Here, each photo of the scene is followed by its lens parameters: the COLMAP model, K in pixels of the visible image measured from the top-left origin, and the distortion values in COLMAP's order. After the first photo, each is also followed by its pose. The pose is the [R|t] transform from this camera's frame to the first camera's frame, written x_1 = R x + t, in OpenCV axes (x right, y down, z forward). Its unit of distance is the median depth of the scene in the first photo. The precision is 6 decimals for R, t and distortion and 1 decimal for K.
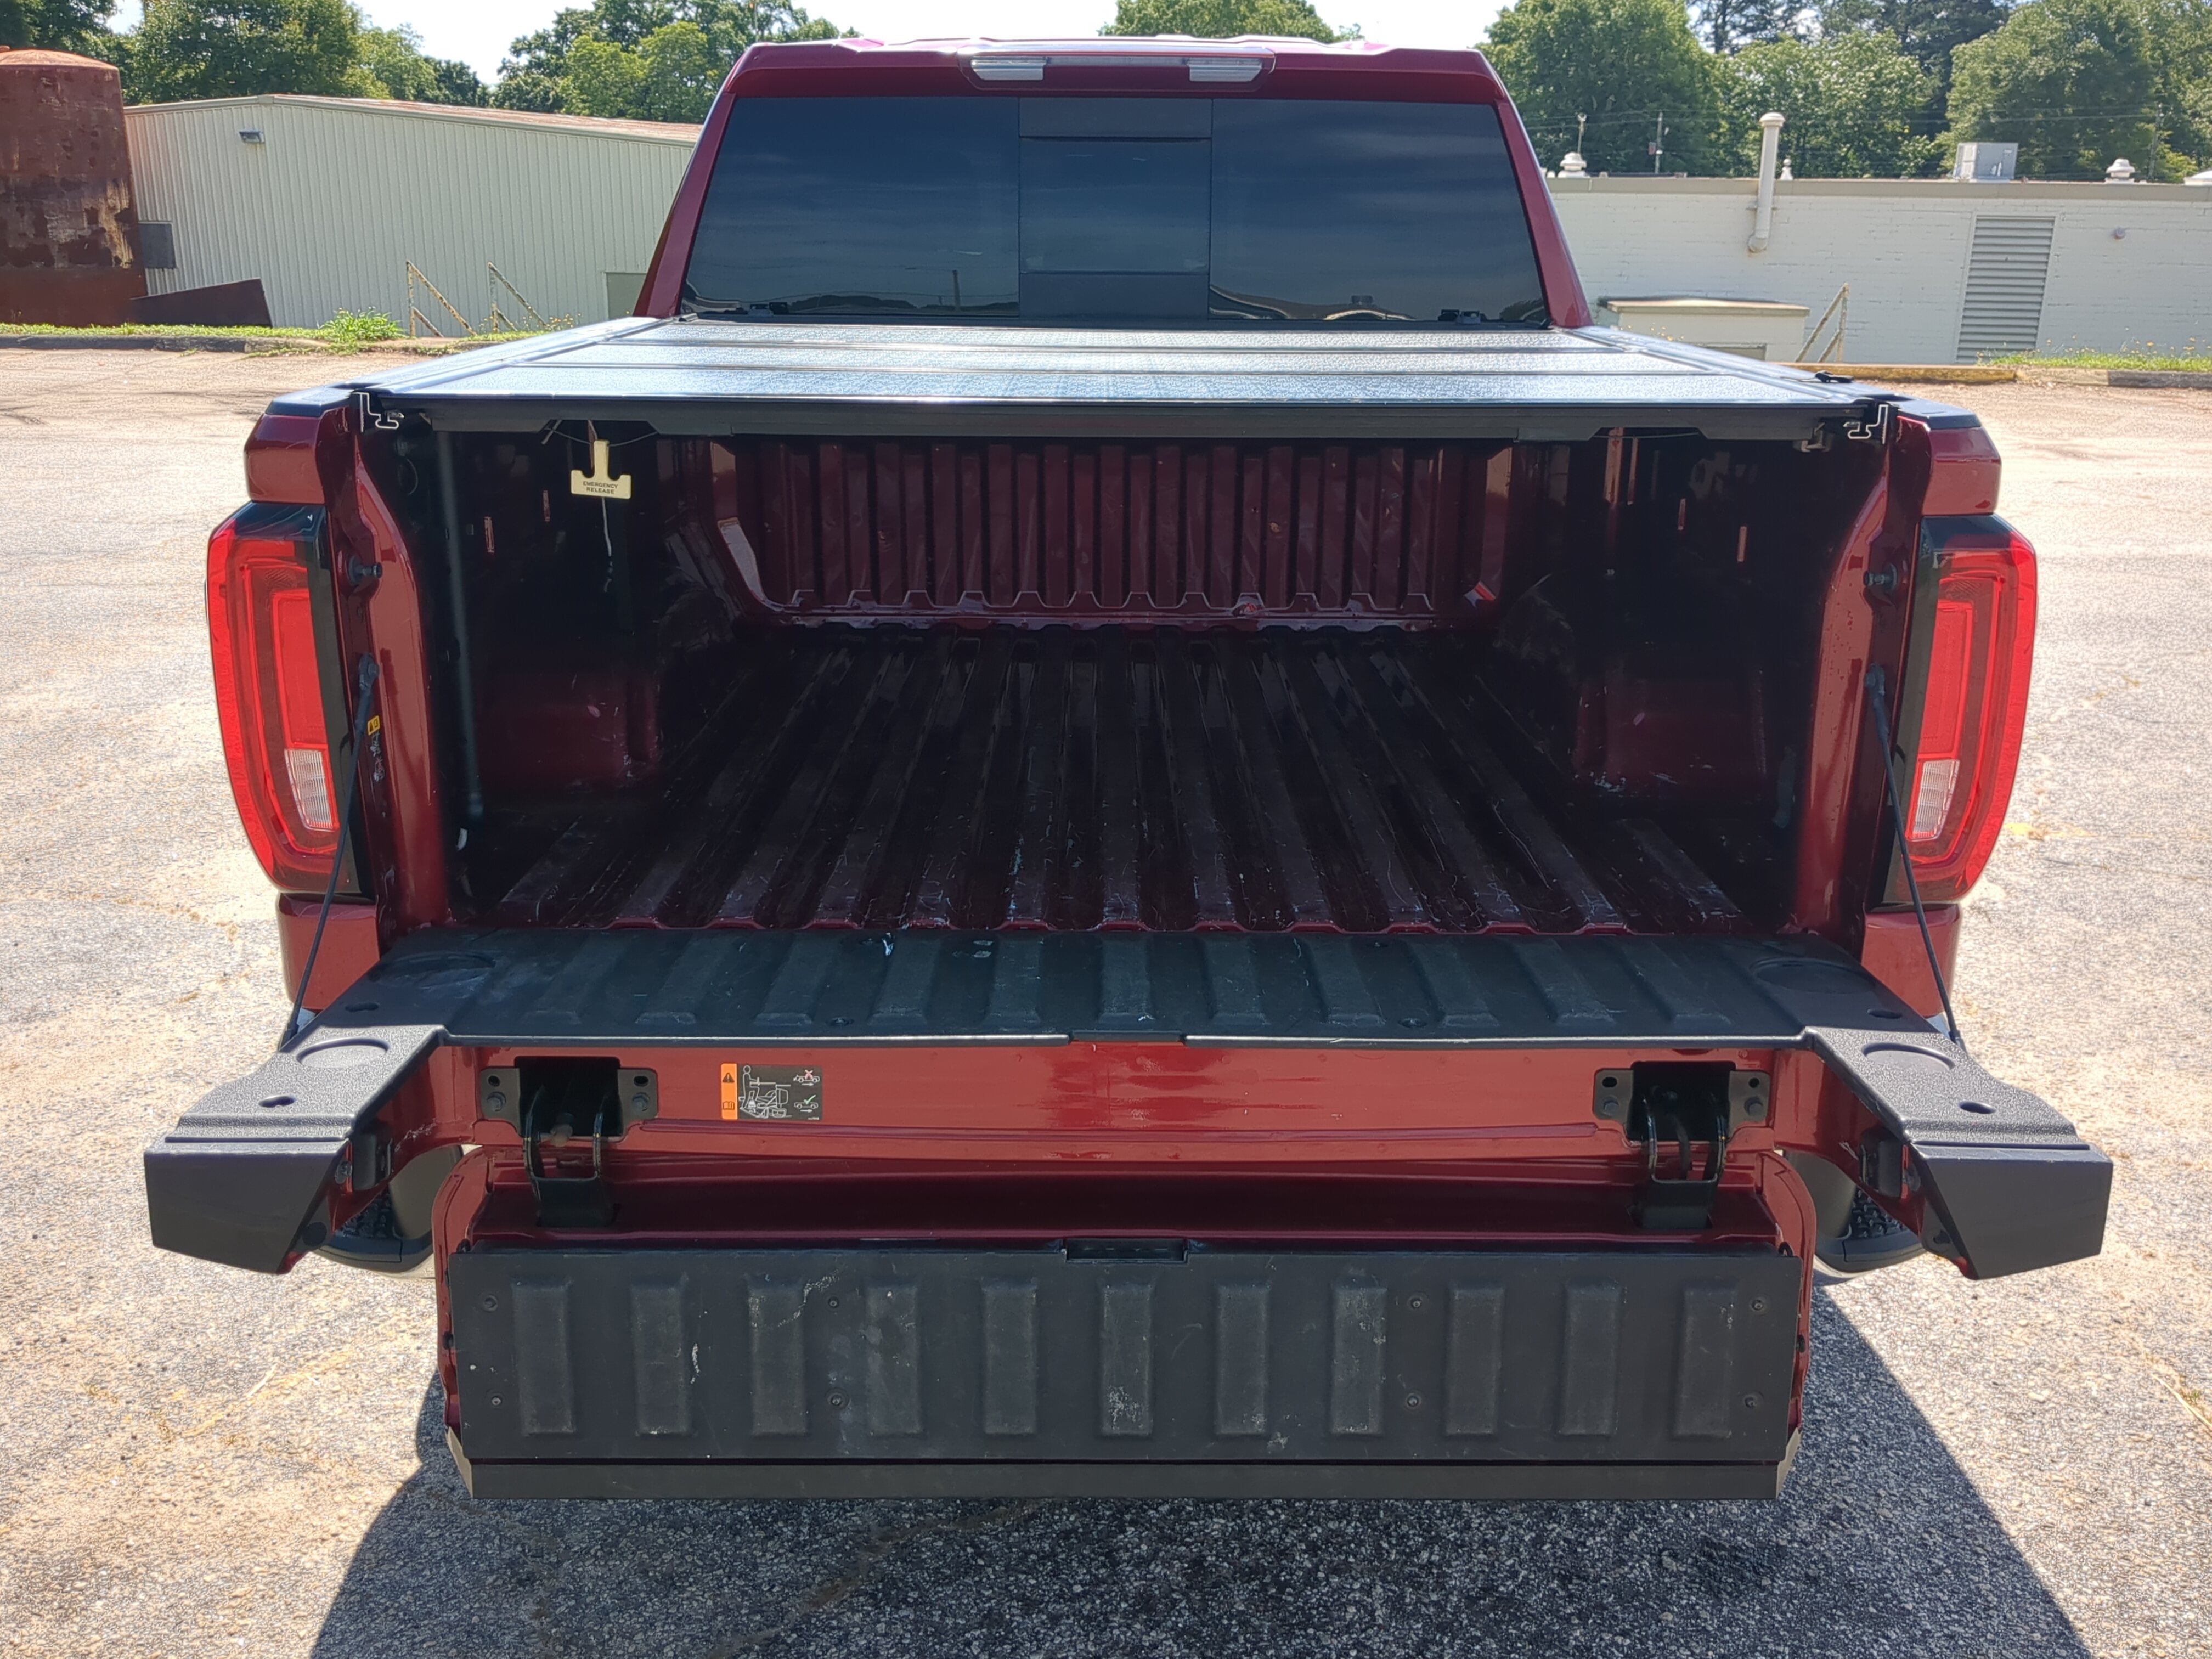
lens RADIAL K [[2013.2, 0, 1106.0], [0, 2013.2, 829.5], [0, 0, 1]] dist [0.016147, -0.015534]
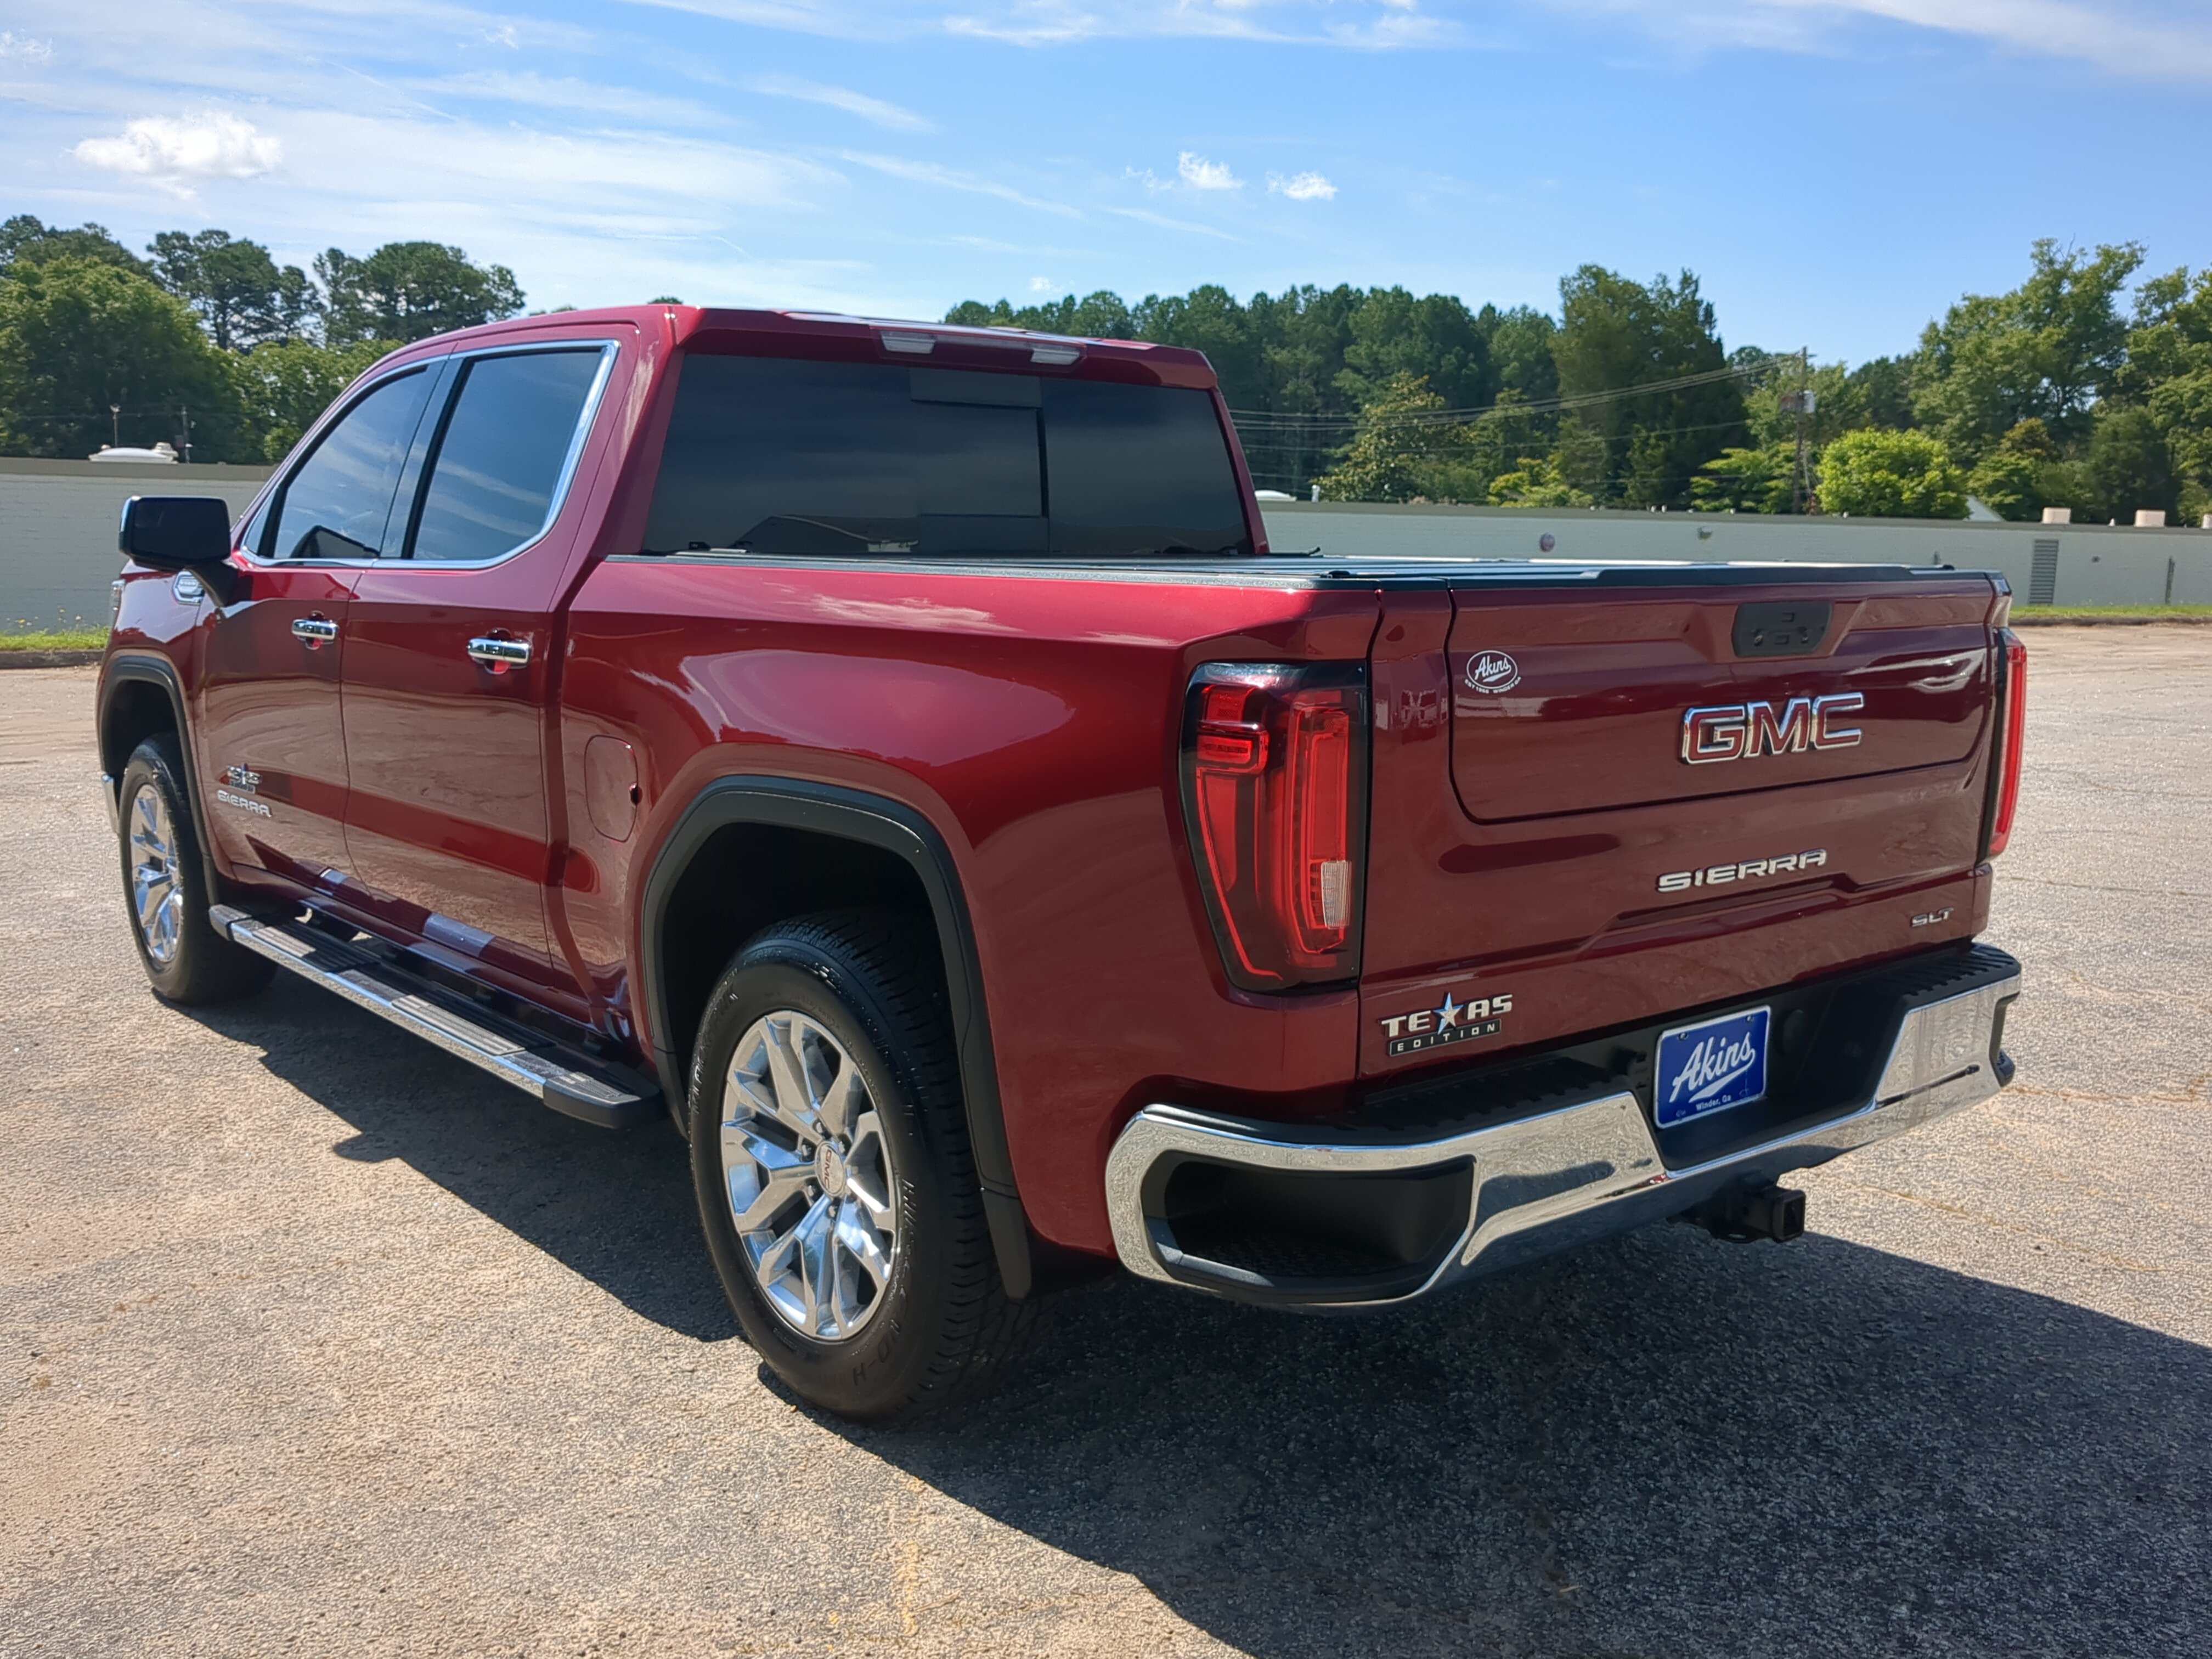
lens RADIAL K [[2048.5, 0, 1102.7], [0, 2048.5, 819.2], [0, 0, 1]] dist [0.004567, -0.011724]
pose [[0.773247, -0.089491, 0.627759, -0.424247], [0.180131, 0.980207, -0.082143, 0.003897], [-0.607982, 0.176595, 0.774062, 0.041449]]
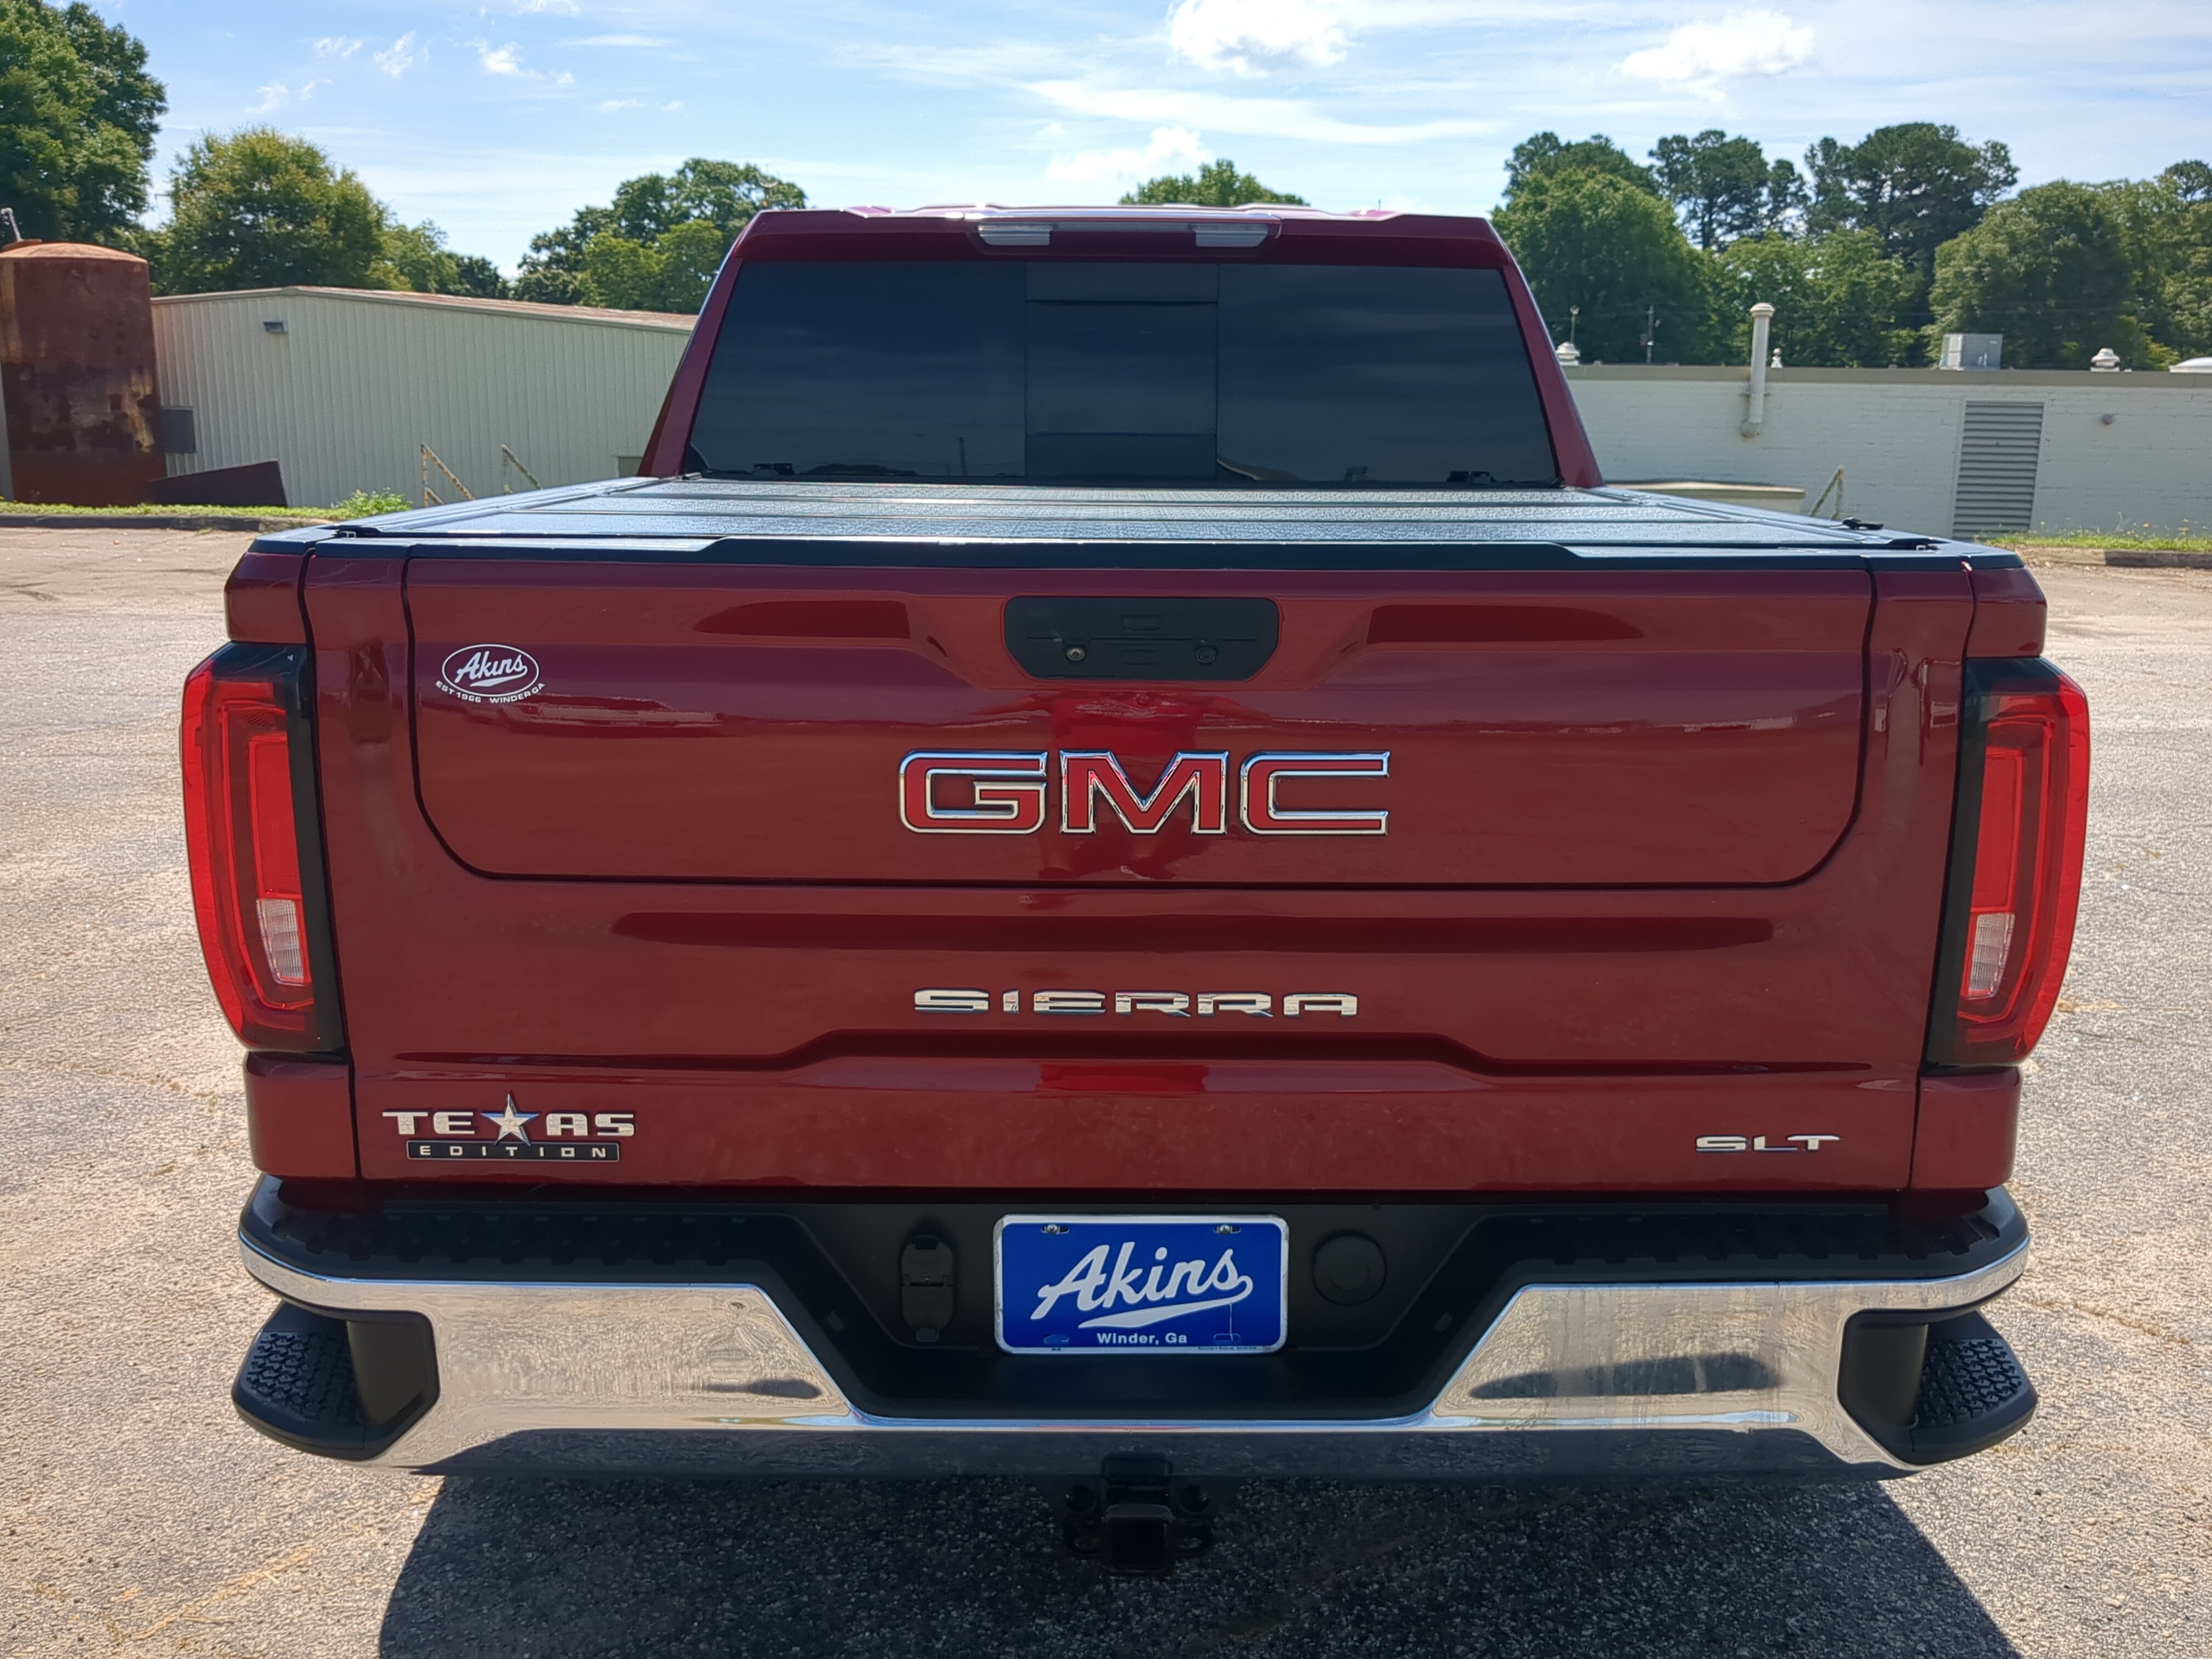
lens RADIAL K [[2004.6, 0, 1095.9], [0, 2004.6, 832.5], [0, 0, 1]] dist [0.064133, -0.107819]
pose [[0.999979, 0.000483, -0.006422, -0.001235], [-0.001039, 0.996220, -0.086860, 0.003797], [0.006356, 0.086865, 0.996200, 0.015848]]
